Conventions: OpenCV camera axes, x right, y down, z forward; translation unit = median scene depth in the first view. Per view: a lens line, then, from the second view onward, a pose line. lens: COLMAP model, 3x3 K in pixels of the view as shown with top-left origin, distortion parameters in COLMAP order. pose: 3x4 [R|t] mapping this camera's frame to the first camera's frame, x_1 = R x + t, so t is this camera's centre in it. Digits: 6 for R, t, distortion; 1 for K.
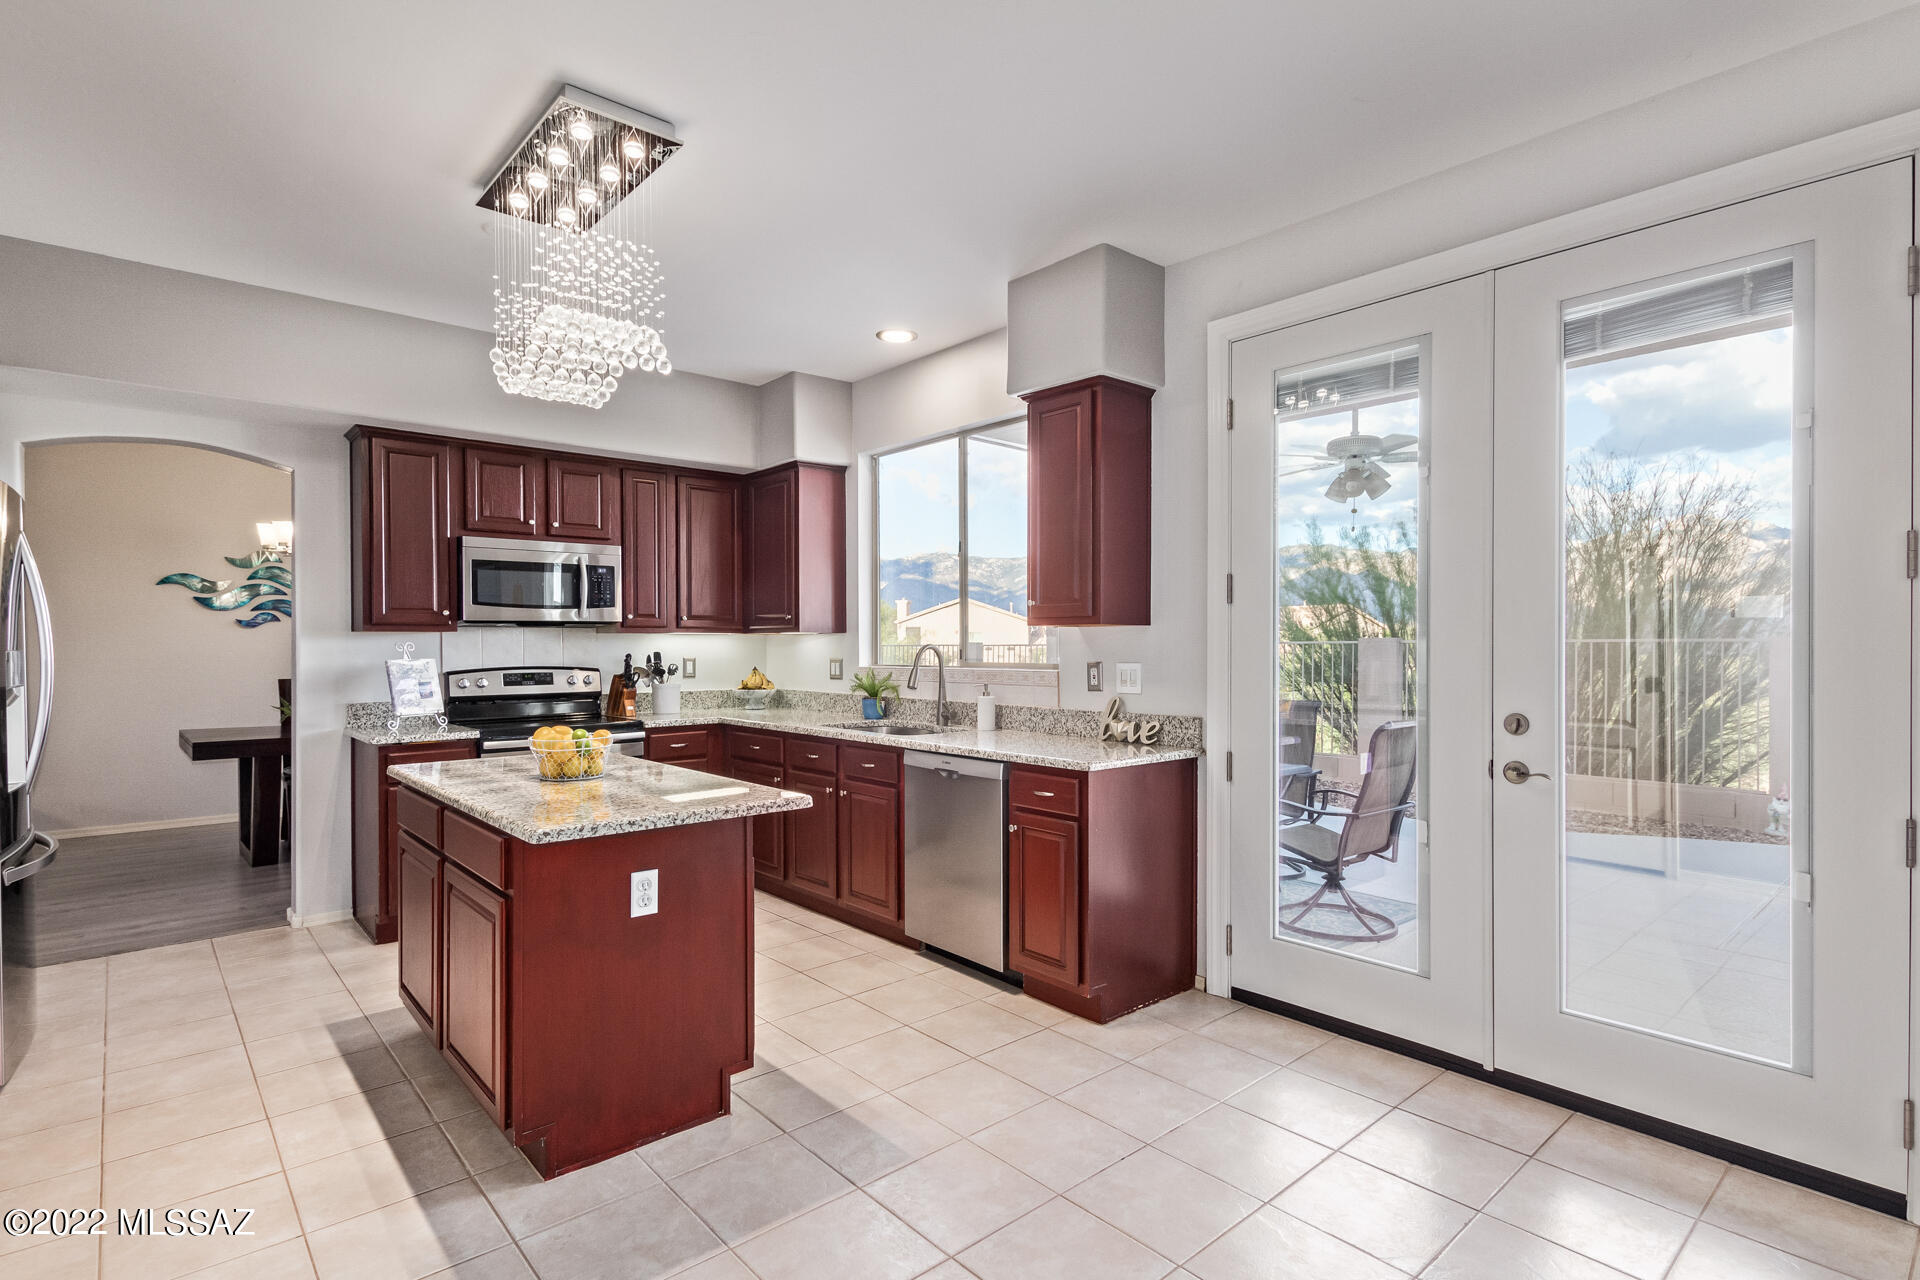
lens RADIAL K [[930.6, 0, 962.1], [0, 930.6, 655.3], [0, 0, 1]] dist [0.000458, -0.000007]
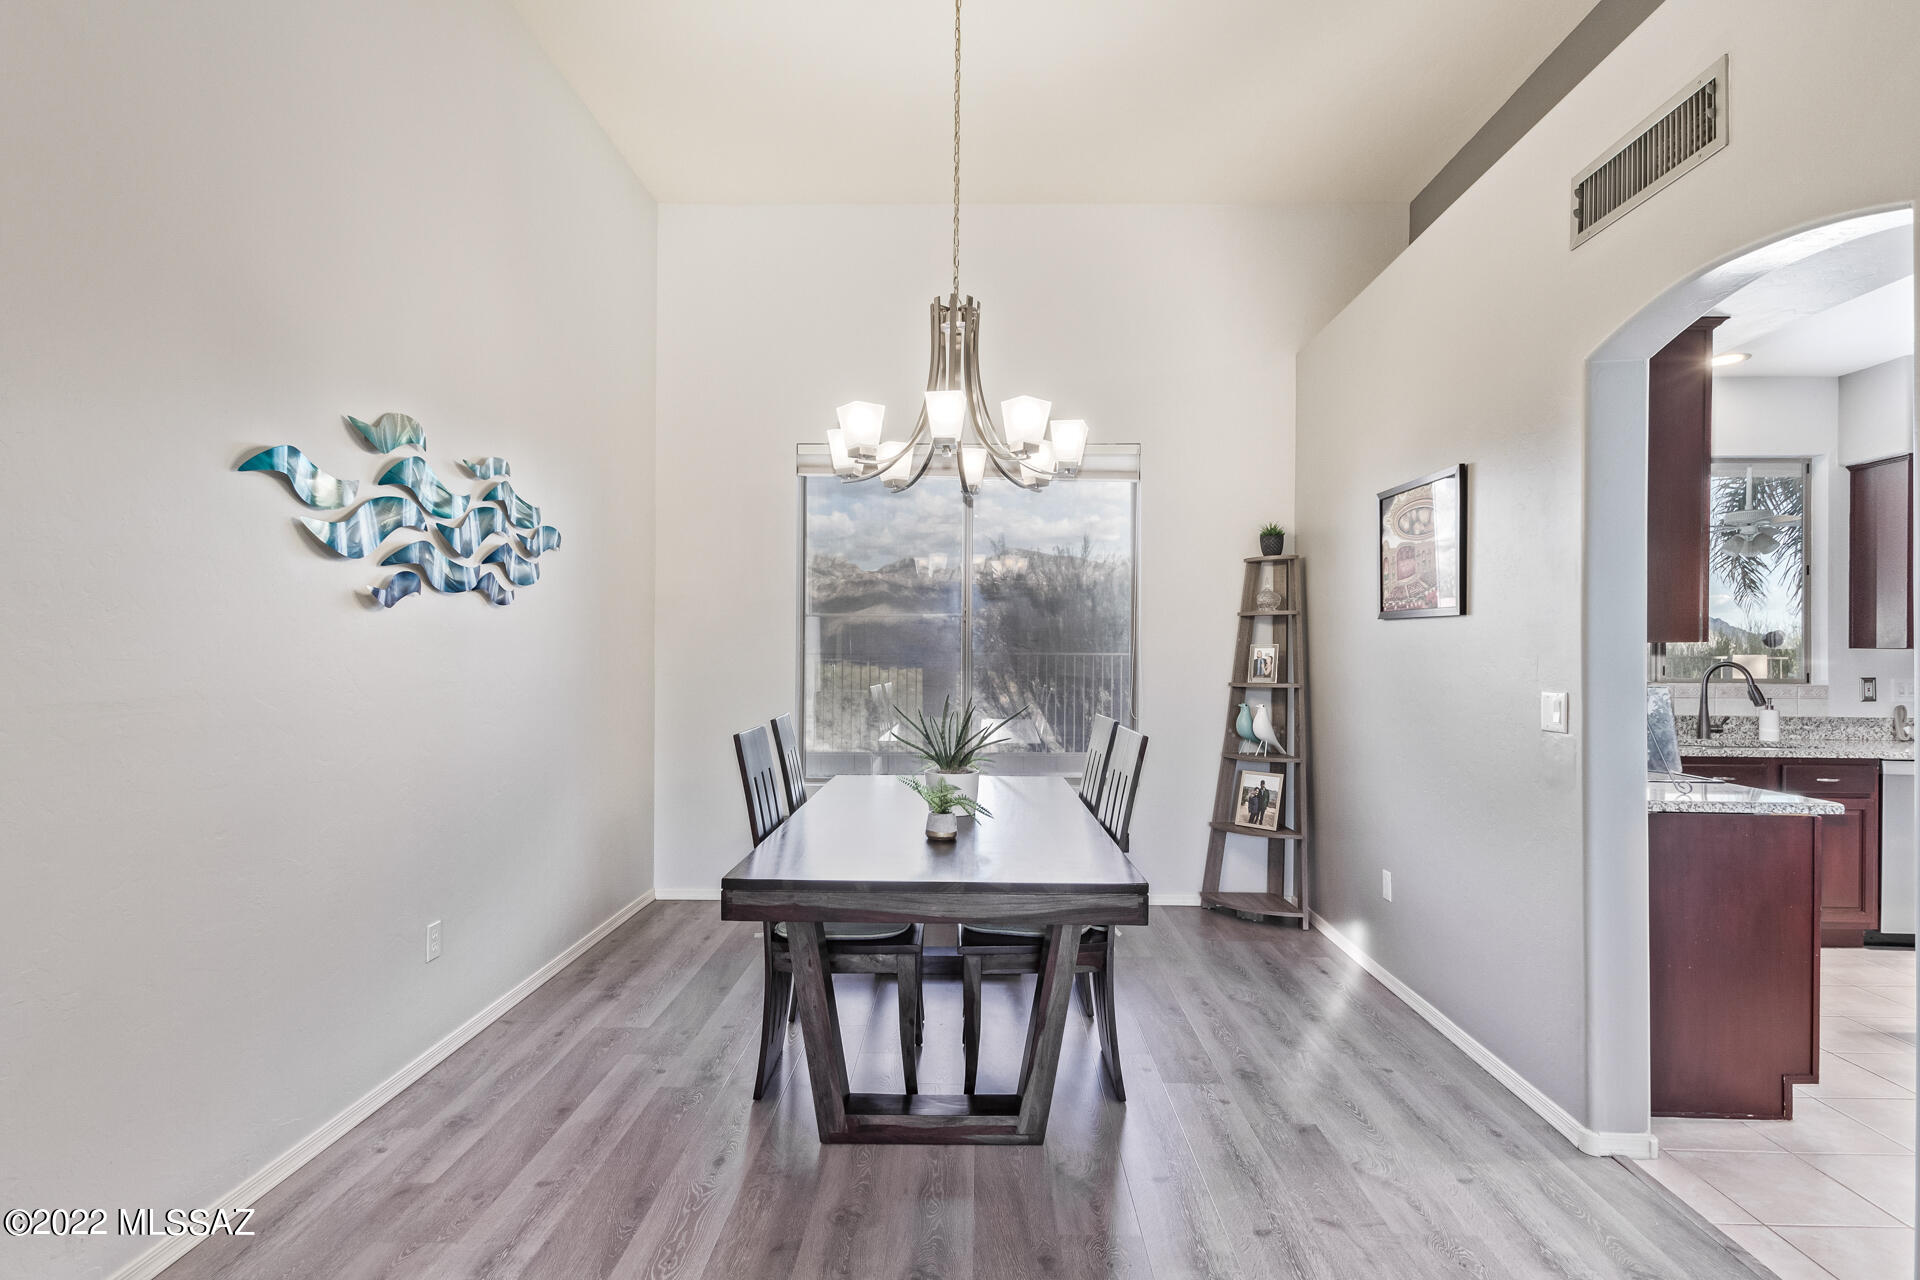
lens RADIAL K [[1001.2, 0, 960.0], [0, 1001.2, 640.0], [0, 0, 1]] dist [0.000902, 0.026636]
pose [[0.662892, 0.015926, 0.748545, -1.686073], [-0.001126, 0.999794, -0.020274, -0.014775], [-0.748714, 0.012597, 0.662774, 0.994781]]
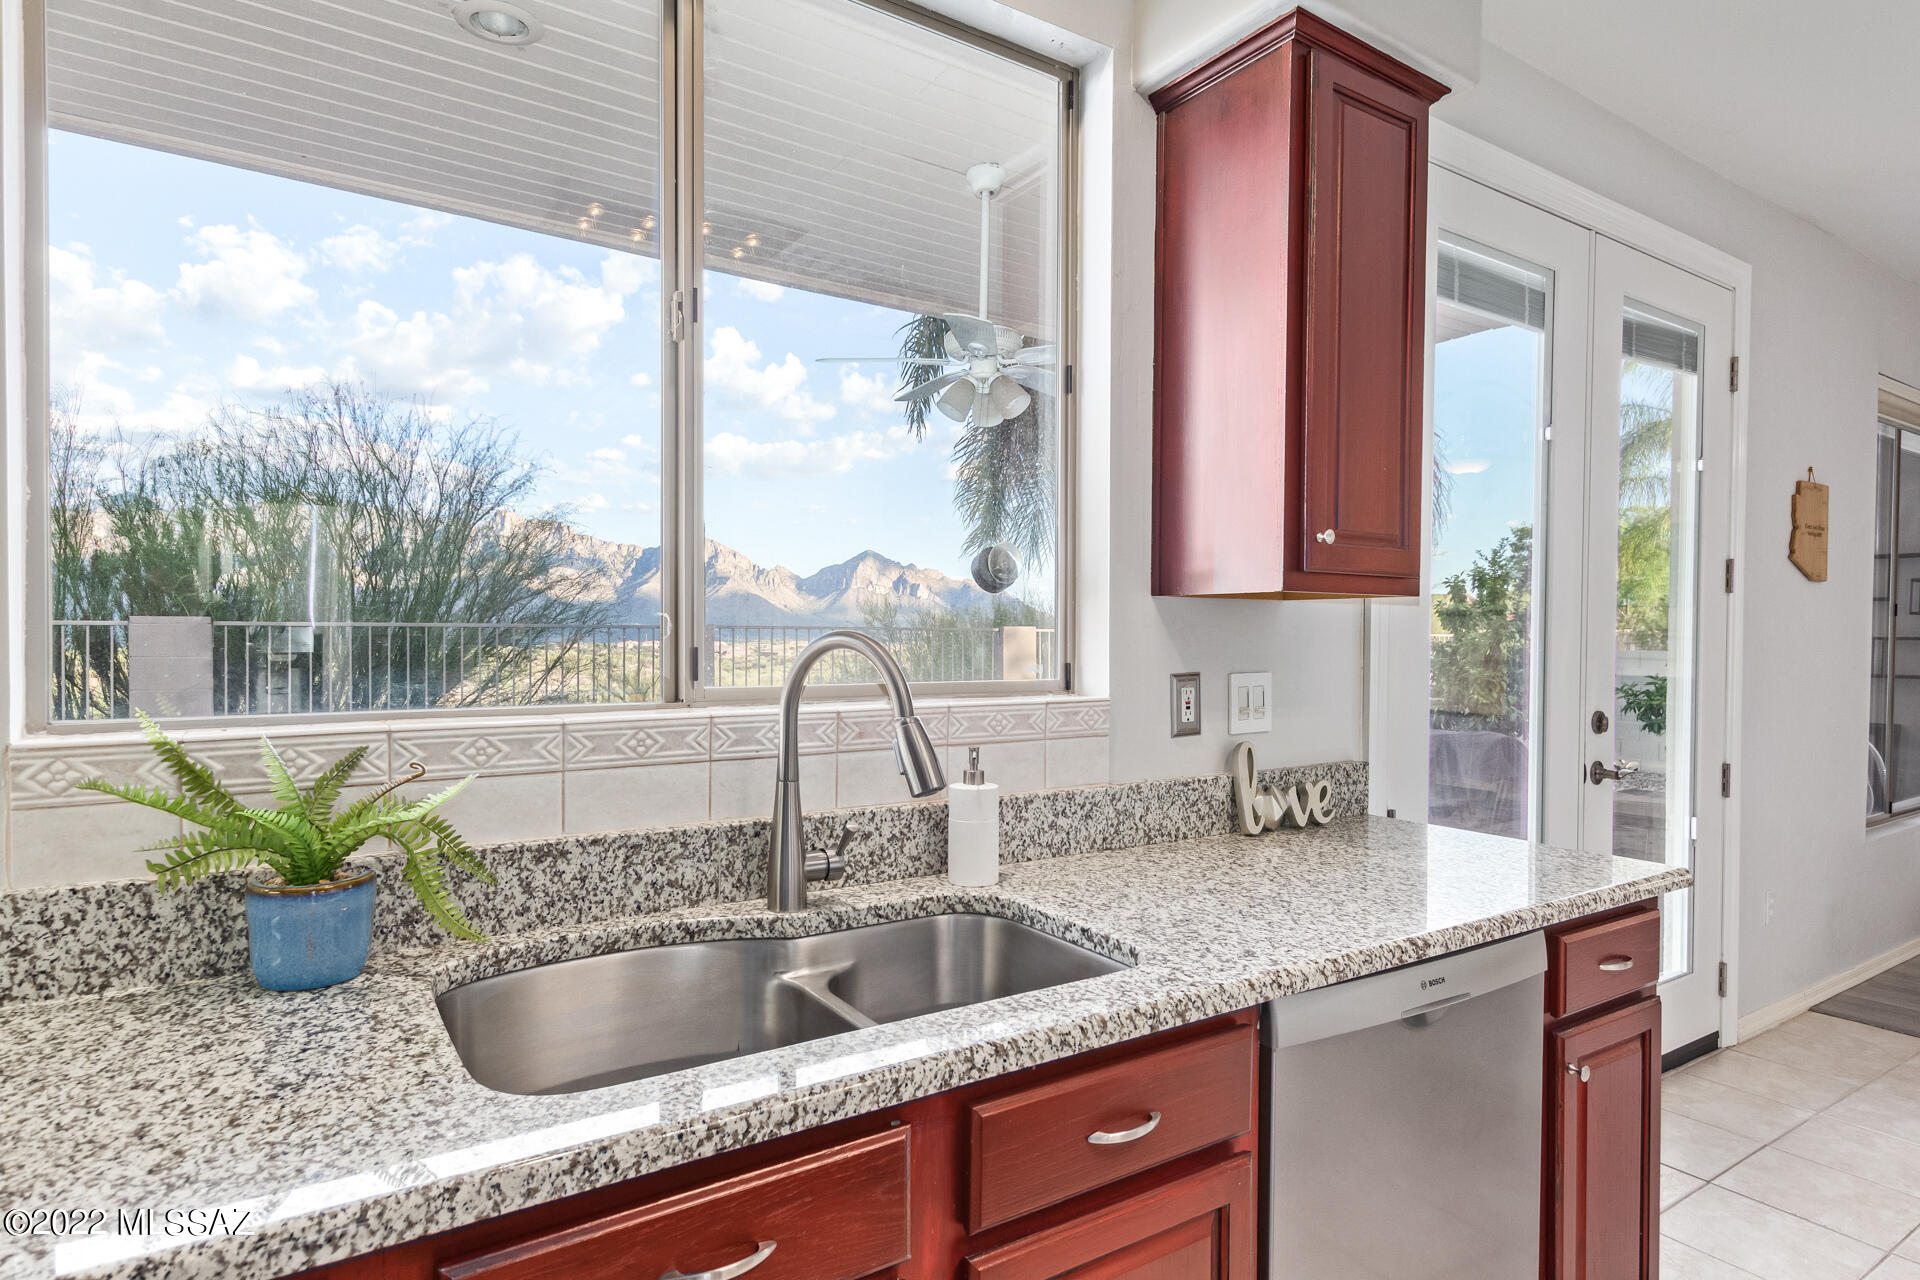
lens RADIAL K [[1031.4, 0, 960.0], [0, 1031.4, 640.0], [0, 0, 1]] dist [-0.001881, -0.000292]
pose [[0.130874, -0.002709, 0.991395, -0.379229], [0.003475, 0.999991, 0.002274, -0.010597], [-0.991393, 0.003148, 0.130883, 1.033190]]
